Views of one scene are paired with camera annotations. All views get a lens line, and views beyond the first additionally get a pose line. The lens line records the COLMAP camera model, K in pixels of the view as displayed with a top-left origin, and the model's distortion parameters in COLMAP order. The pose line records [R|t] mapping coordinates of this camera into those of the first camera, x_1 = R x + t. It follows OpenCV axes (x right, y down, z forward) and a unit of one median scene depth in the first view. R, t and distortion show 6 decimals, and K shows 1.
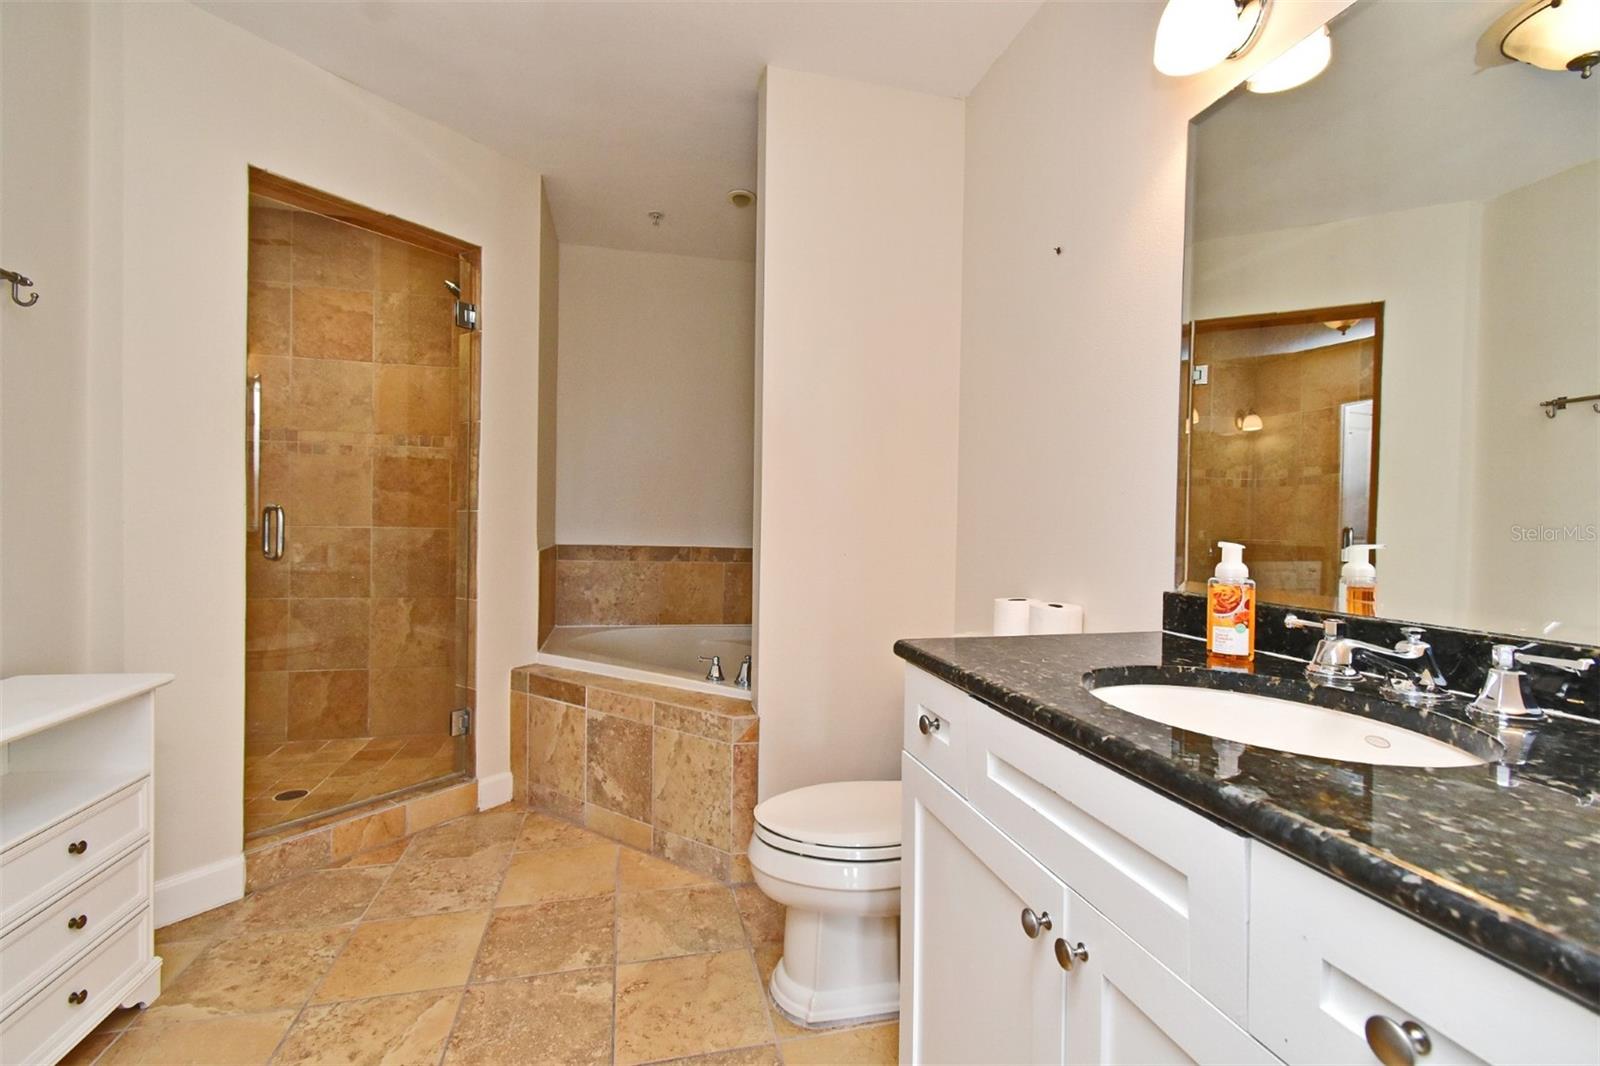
lens RADIAL K [[712.8, 0, 800.0], [0, 712.8, 533.0], [0, 0, 1]] dist [0.002379, 0.000345]
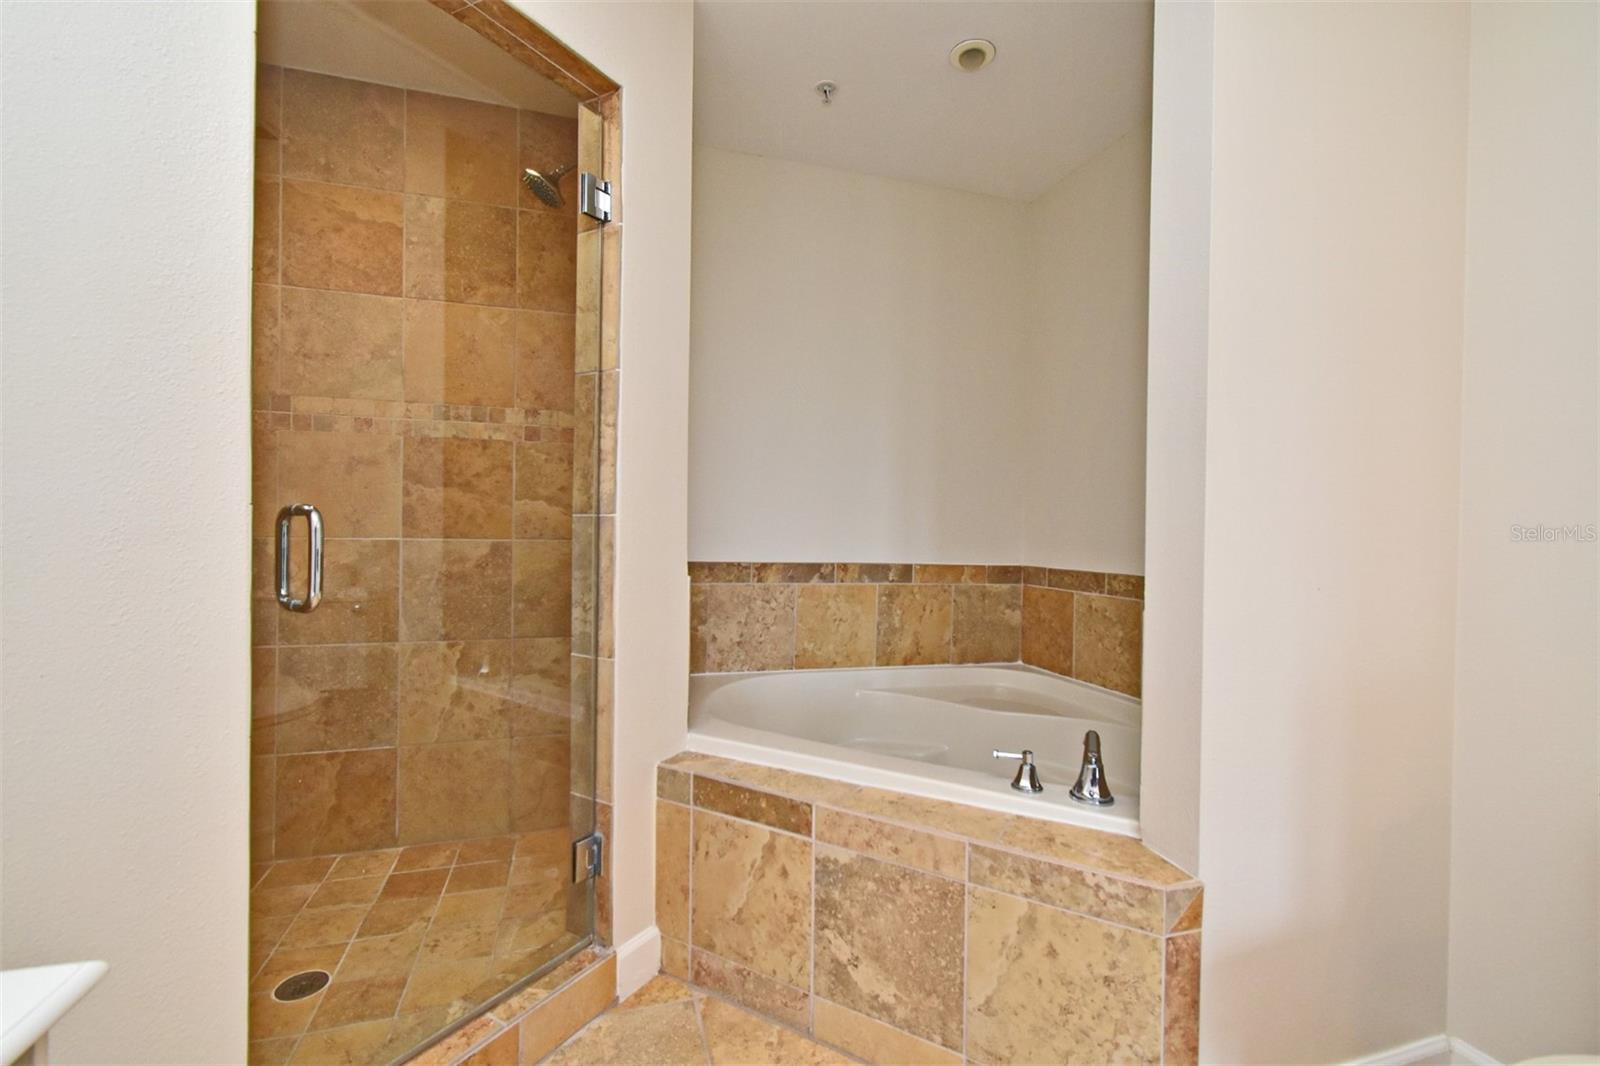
lens RADIAL K [[712.8, 0, 800.0], [0, 712.8, 533.0], [0, 0, 1]] dist [0.002379, 0.000345]
pose [[0.998215, -0.003740, 0.059613, -0.311067], [0.003967, 0.999985, -0.003679, -0.011773], [-0.059599, 0.003909, 0.998215, 0.353748]]
